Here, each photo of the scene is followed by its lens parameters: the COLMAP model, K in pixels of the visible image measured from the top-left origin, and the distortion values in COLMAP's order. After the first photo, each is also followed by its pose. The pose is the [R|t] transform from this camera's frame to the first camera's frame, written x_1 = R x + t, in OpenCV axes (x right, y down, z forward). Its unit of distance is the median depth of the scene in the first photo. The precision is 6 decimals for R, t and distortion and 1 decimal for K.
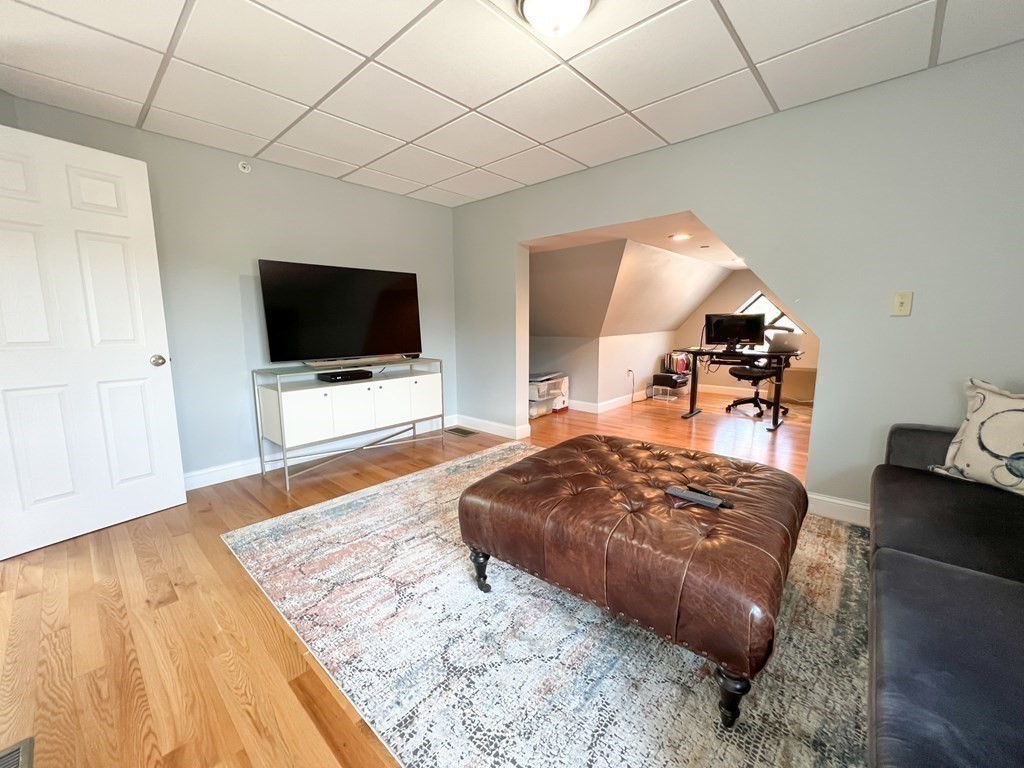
lens RADIAL K [[411.0, 0, 508.8], [0, 411.0, 383.7], [0, 0, 1]] dist [0.000051, 0.000567]
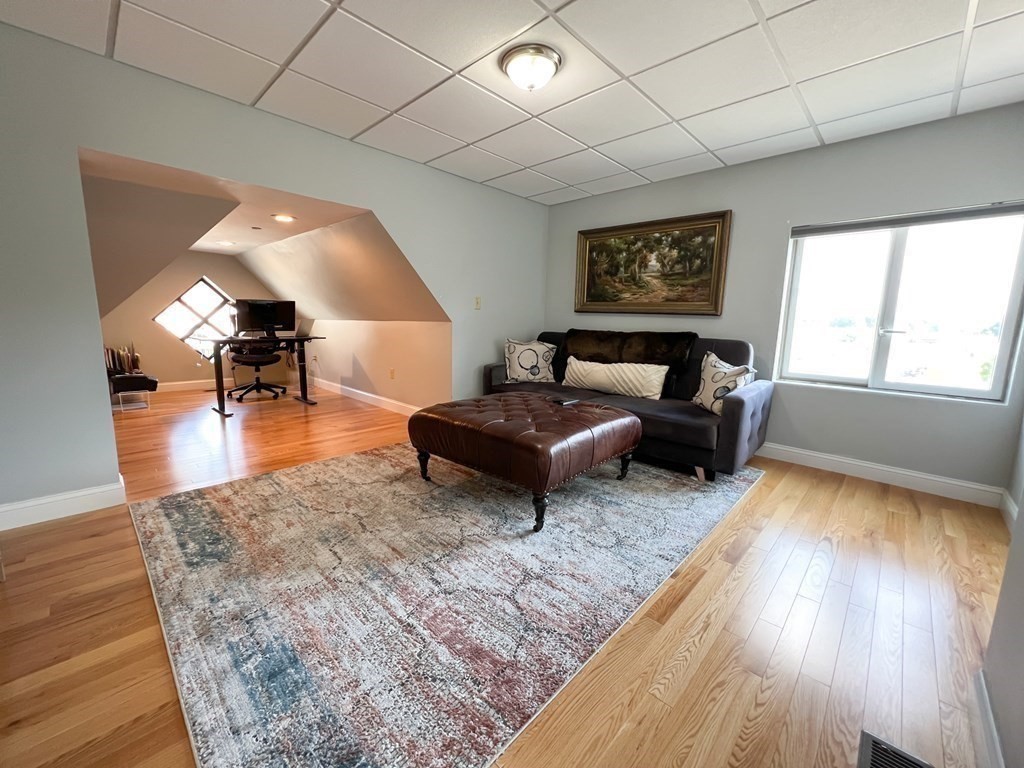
lens RADIAL K [[411.0, 0, 508.8], [0, 411.0, 383.7], [0, 0, 1]] dist [0.000051, 0.000567]
pose [[0.025996, -0.148881, 0.988513, -0.931529], [0.126194, 0.981426, 0.144494, -0.078916], [-0.991665, 0.120989, 0.044301, 0.771552]]
